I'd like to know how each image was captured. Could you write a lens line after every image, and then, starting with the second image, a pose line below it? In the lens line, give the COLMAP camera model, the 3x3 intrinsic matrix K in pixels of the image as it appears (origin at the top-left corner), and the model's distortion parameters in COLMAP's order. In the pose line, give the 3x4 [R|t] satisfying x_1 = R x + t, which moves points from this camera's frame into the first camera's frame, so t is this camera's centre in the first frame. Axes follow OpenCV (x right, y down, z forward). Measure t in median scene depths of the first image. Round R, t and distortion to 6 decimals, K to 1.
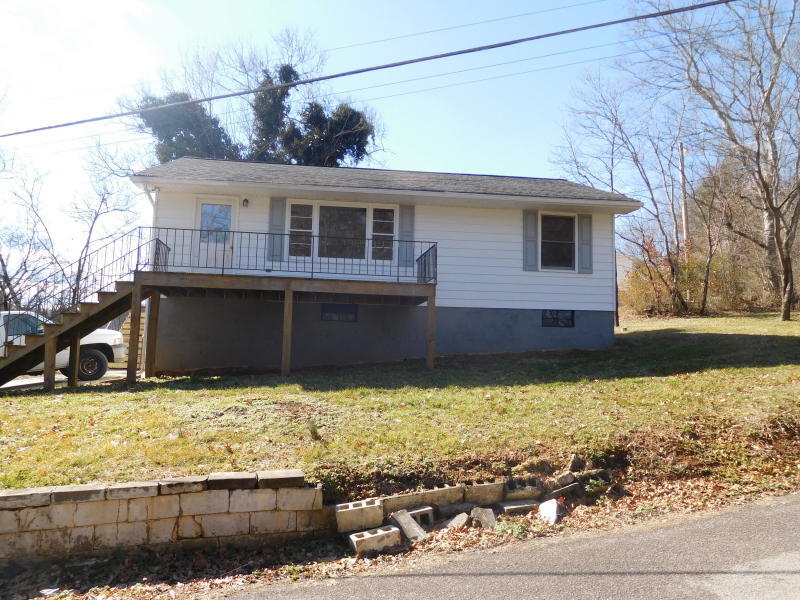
lens RADIAL K [[599.1, 0, 405.1], [0, 599.1, 303.5], [0, 0, 1]] dist [-0.020486, 0.011120]
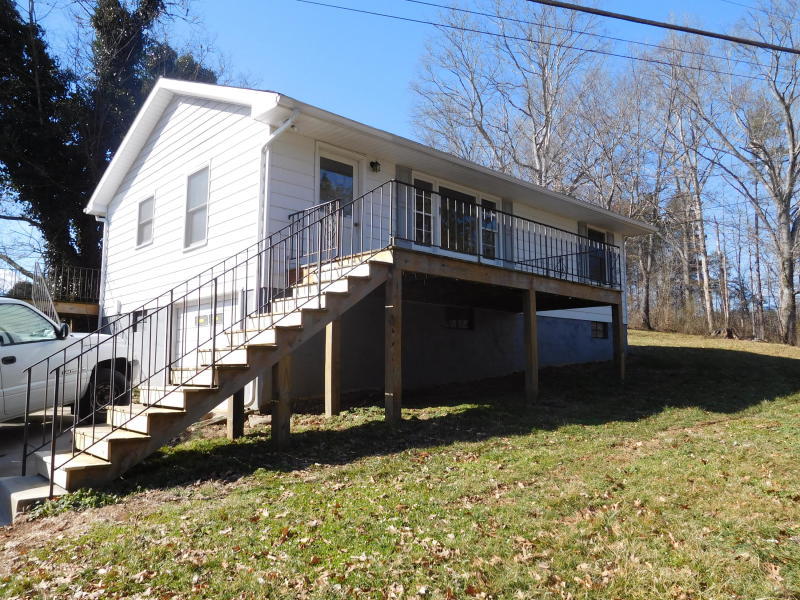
lens RADIAL K [[599.1, 0, 399.2], [0, 599.1, 303.5], [0, 0, 1]] dist [-0.020486, 0.011120]
pose [[0.815436, 0.046605, 0.576969, -0.654322], [-0.040997, 0.998900, -0.022746, 0.017250], [-0.577394, -0.005106, 0.816450, 0.370197]]
